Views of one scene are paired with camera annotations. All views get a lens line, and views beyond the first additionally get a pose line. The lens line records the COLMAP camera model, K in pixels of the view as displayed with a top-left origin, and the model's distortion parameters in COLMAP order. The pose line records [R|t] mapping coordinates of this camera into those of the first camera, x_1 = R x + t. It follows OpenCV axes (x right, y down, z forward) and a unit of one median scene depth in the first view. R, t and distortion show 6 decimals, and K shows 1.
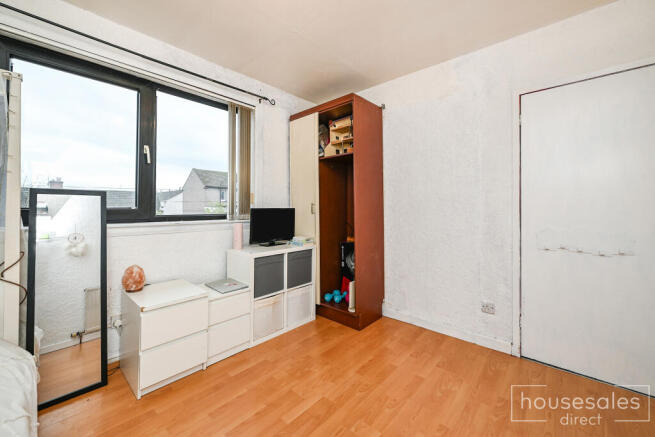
lens RADIAL K [[266.0, 0, 327.6], [0, 266.0, 200.8], [0, 0, 1]] dist [0.041339, 0.000047]
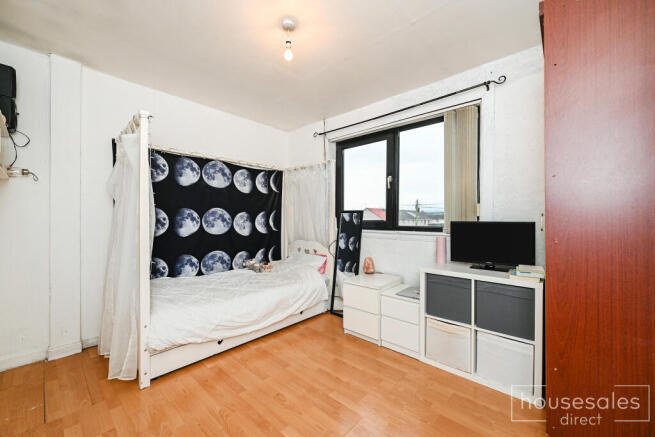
lens RADIAL K [[262.4, 0, 327.5], [0, 262.4, 218.5], [0, 0, 1]] dist [-0.001482, -0.000101]
pose [[0.007123, -0.009237, -0.999932, 0.674437], [0.010503, 0.999903, -0.009162, 0.027176], [0.999919, -0.010437, 0.007219, 0.653758]]
